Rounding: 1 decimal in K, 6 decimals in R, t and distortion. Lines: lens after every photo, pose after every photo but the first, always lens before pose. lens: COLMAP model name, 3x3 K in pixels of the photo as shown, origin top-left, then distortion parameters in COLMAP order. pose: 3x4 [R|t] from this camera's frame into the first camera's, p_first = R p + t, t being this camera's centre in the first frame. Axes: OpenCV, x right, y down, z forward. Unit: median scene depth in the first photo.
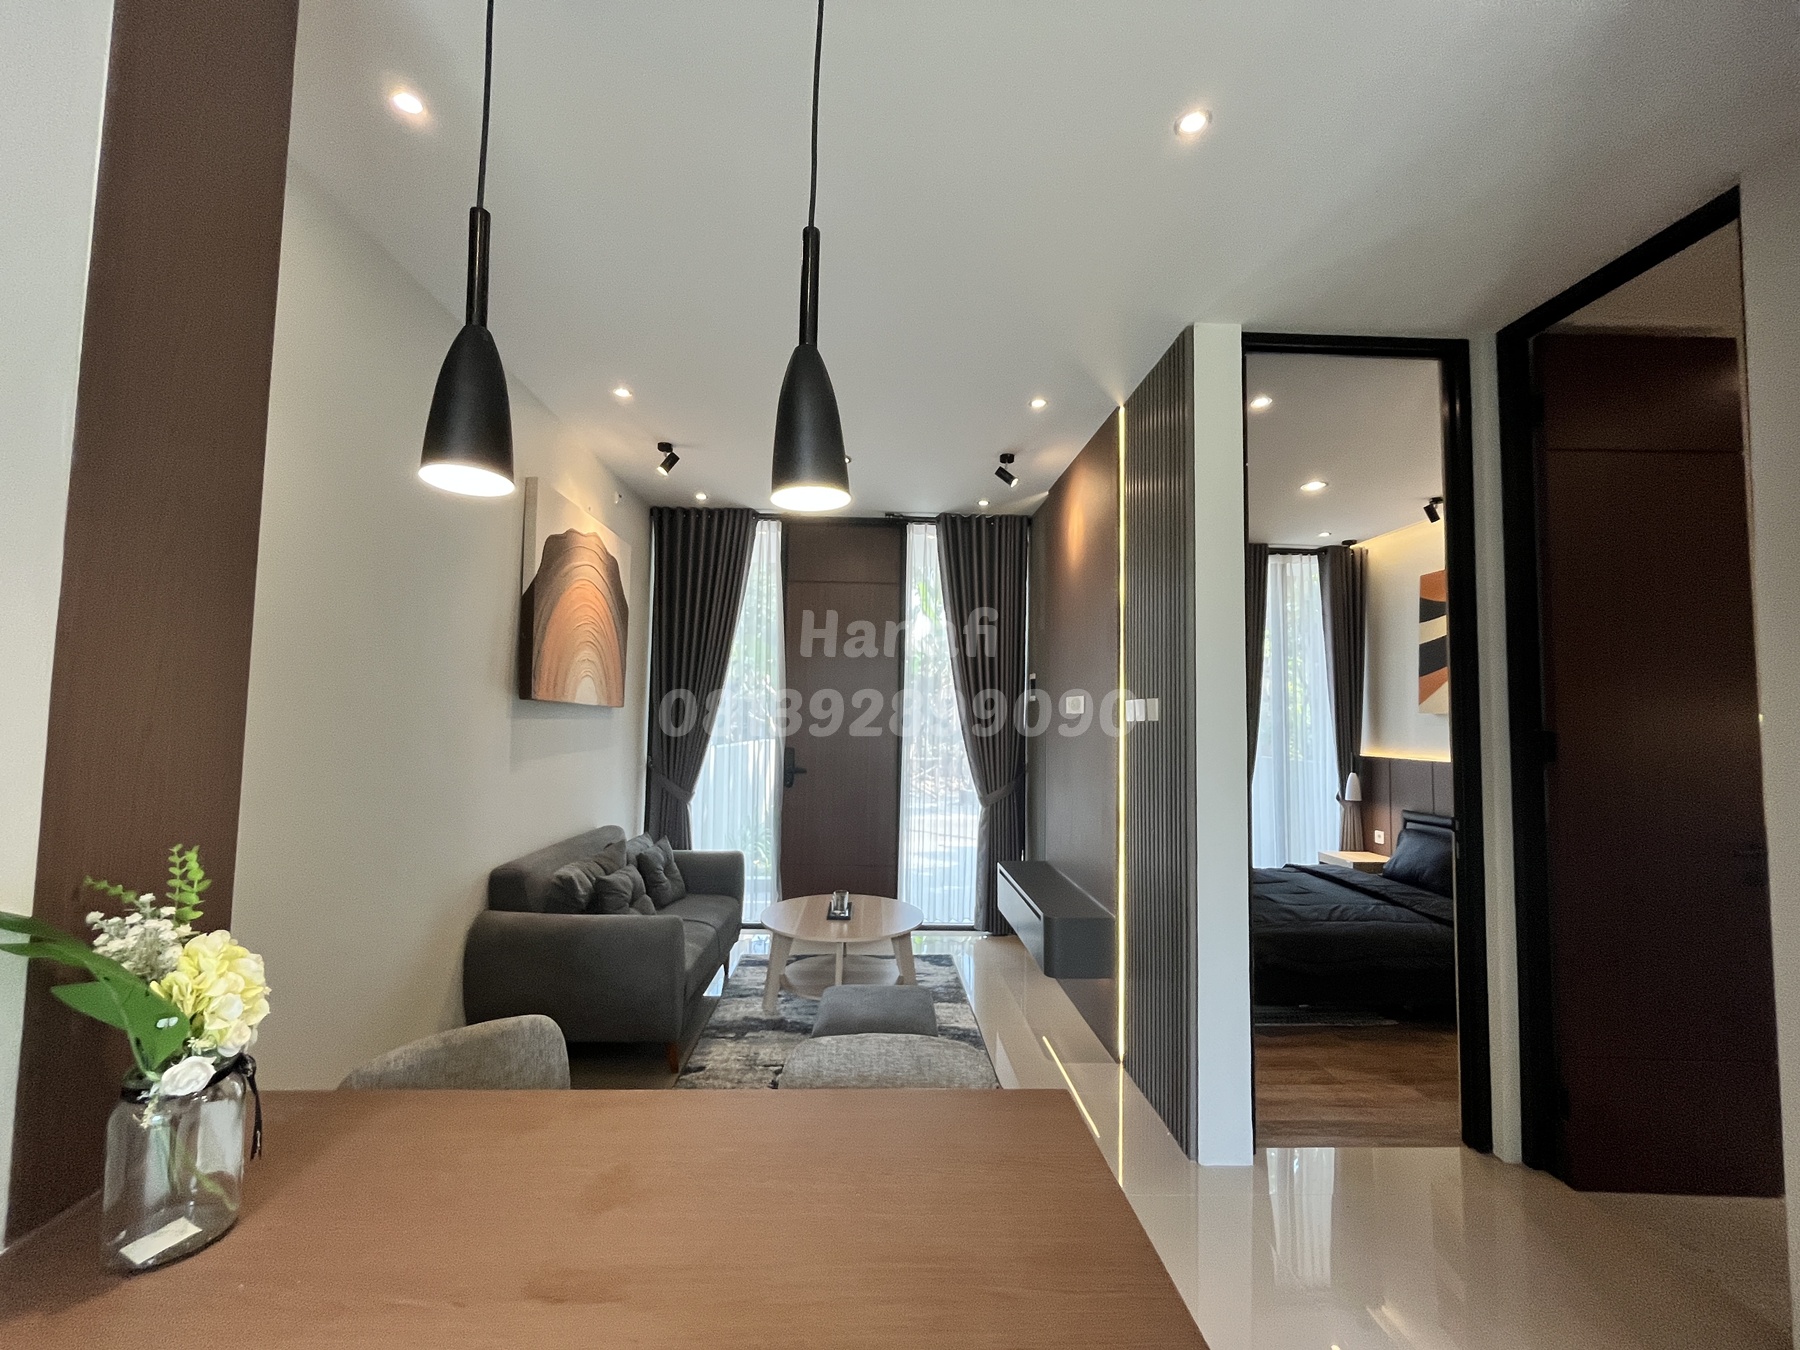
lens RADIAL K [[730.5, 0, 895.6], [0, 730.5, 674.4], [0, 0, 1]] dist [-0.003251, 0.000694]
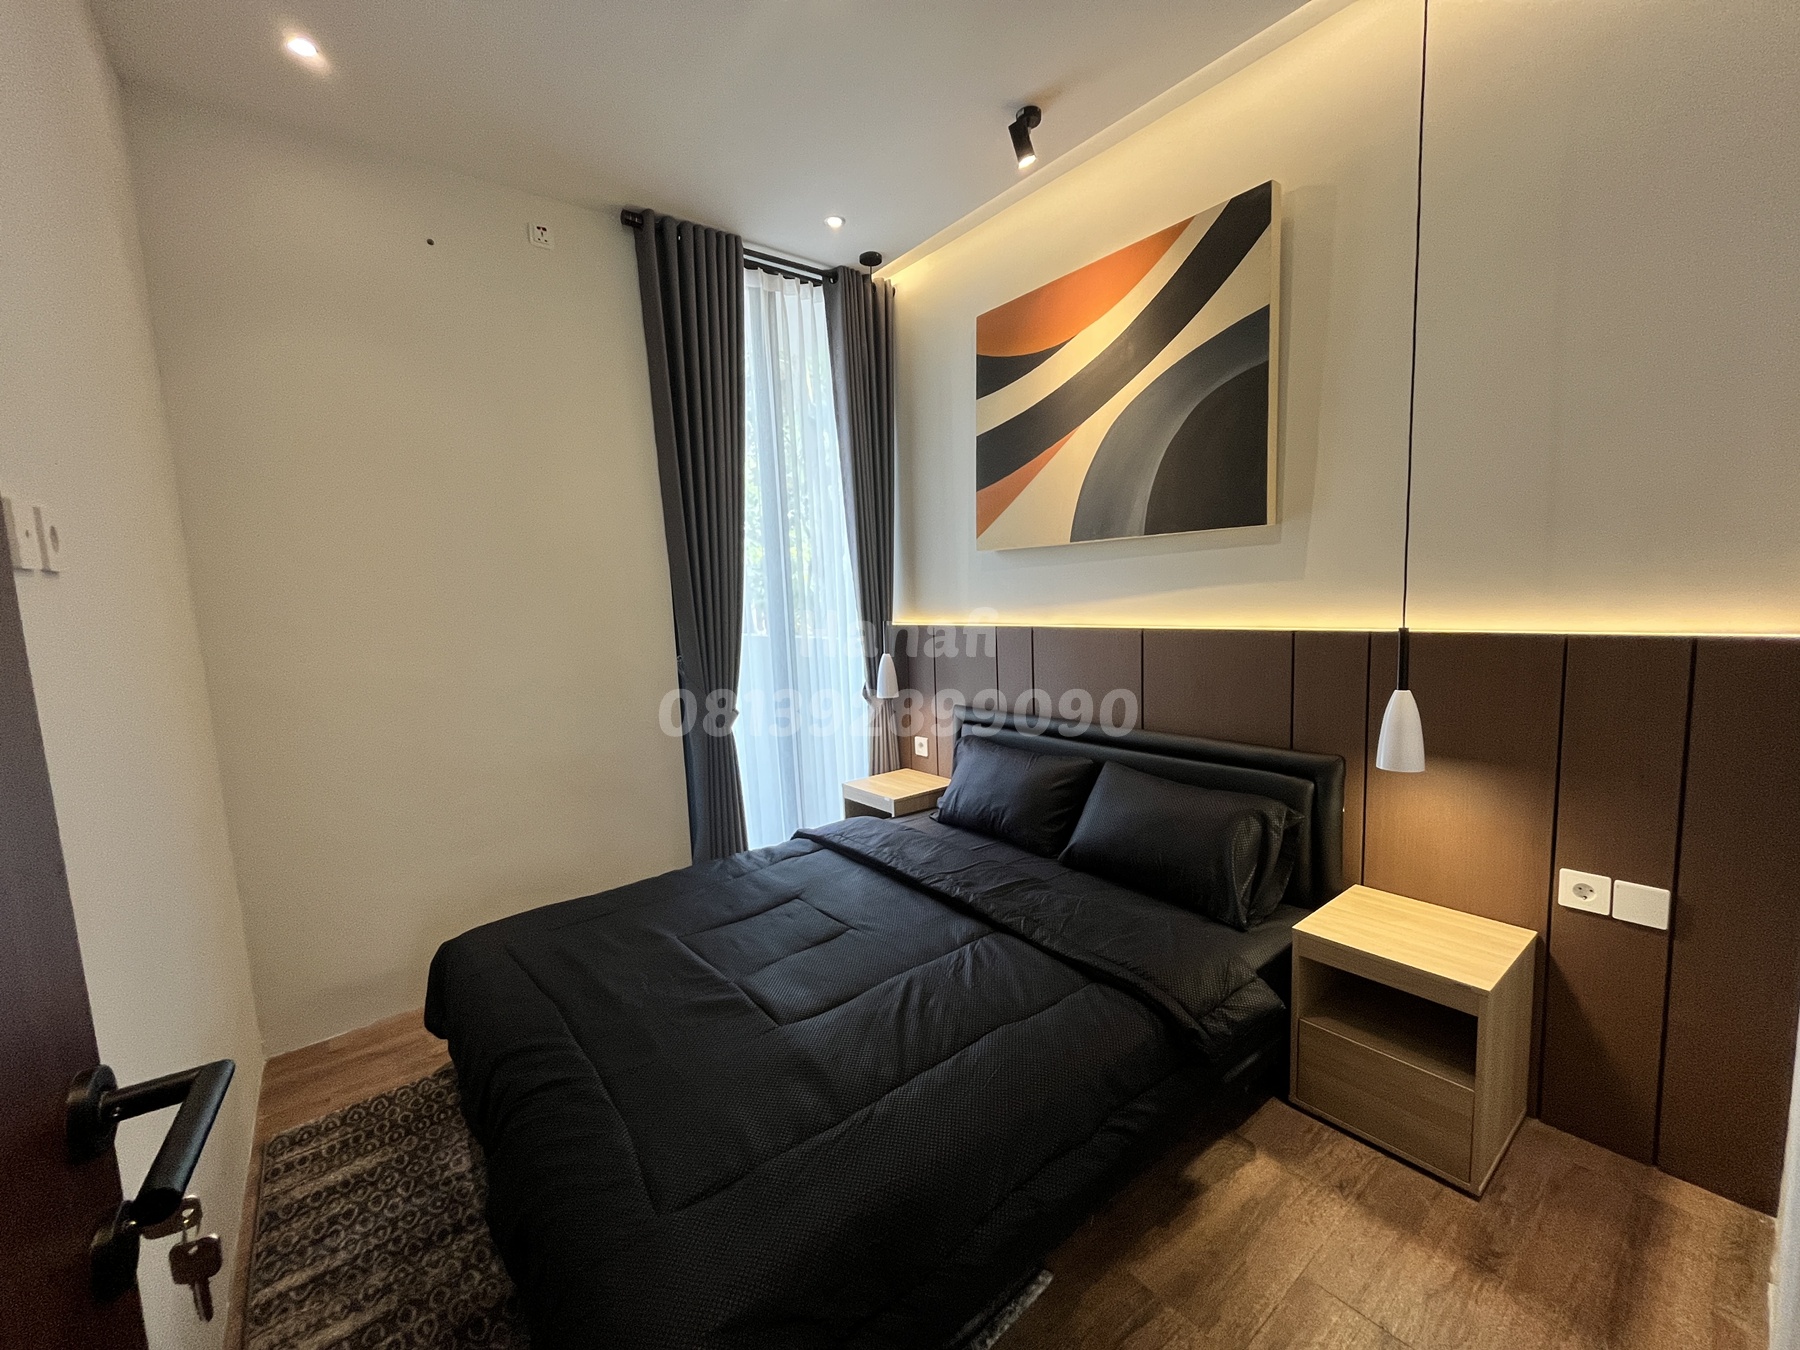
lens RADIAL K [[730.5, 0, 903.6], [0, 730.5, 678.0], [0, 0, 1]] dist [-0.003251, 0.000694]
pose [[0.802375, -0.109858, 0.586622, 0.307905], [0.020532, 0.987412, 0.156833, 0.065237], [-0.596466, -0.113794, 0.794530, 0.561648]]
